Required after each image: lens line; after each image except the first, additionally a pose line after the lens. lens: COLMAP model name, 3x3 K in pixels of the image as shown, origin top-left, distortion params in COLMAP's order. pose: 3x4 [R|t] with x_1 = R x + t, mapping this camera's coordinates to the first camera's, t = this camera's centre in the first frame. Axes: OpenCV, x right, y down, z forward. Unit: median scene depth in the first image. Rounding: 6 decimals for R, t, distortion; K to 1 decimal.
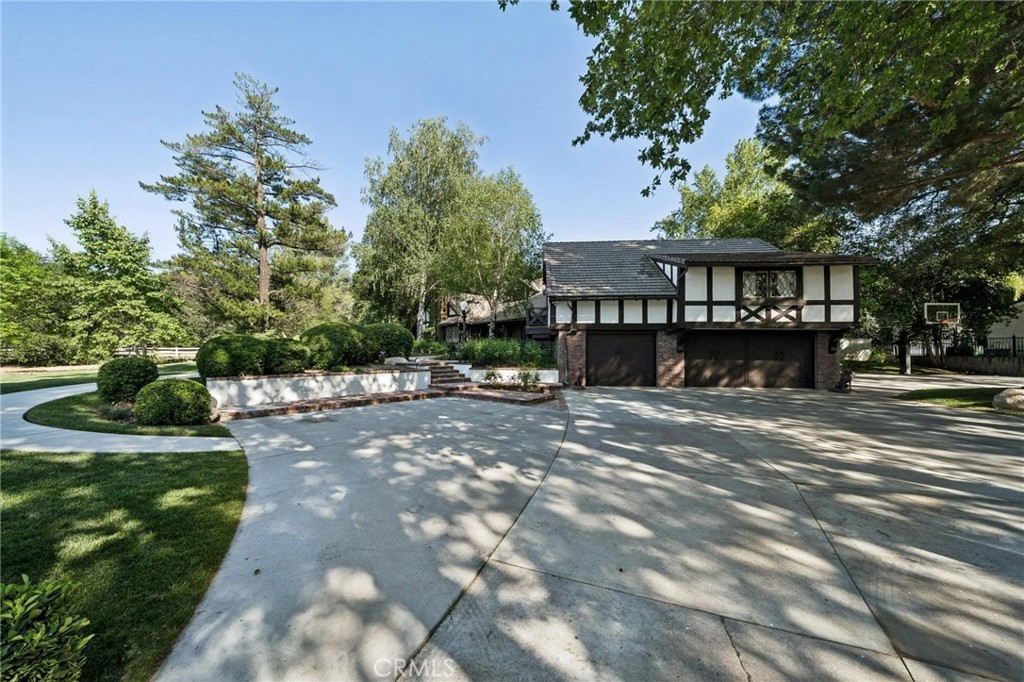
lens RADIAL K [[356.4, 0, 511.6], [0, 356.4, 338.9], [0, 0, 1]] dist [0.000414, 0.000015]
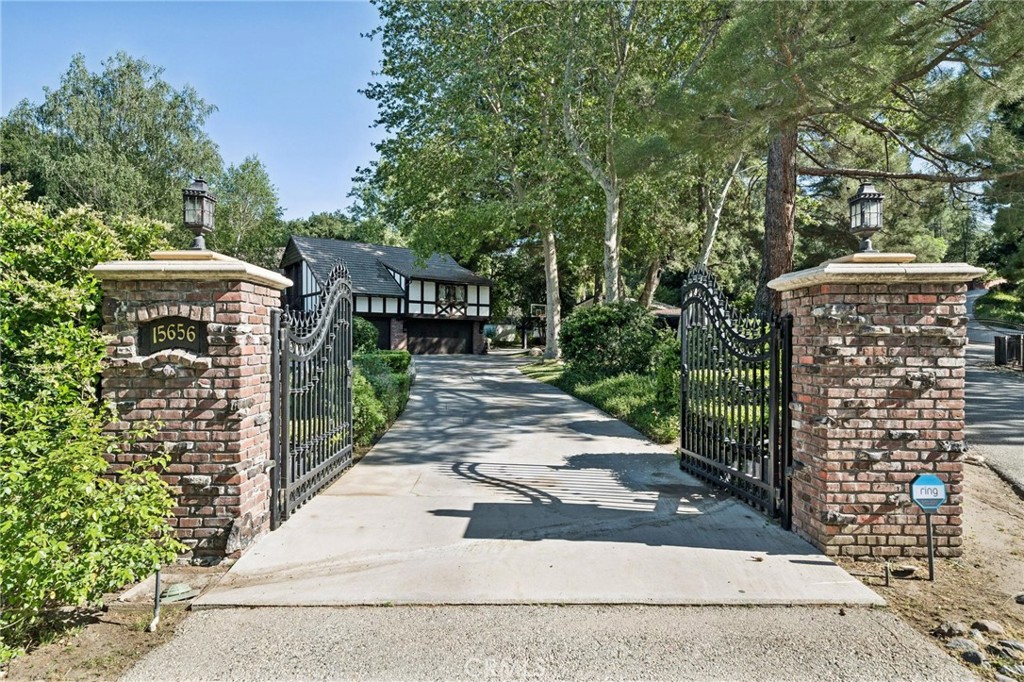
lens RADIAL K [[561.2, 0, 511.9], [0, 561.2, 338.2], [0, 0, 1]] dist [0.000053, 0.000000]
pose [[0.748147, 0.002055, 0.663530, -0.850781], [-0.024206, 0.999414, 0.024197, -0.007124], [-0.663092, -0.034164, 0.747758, -1.214774]]
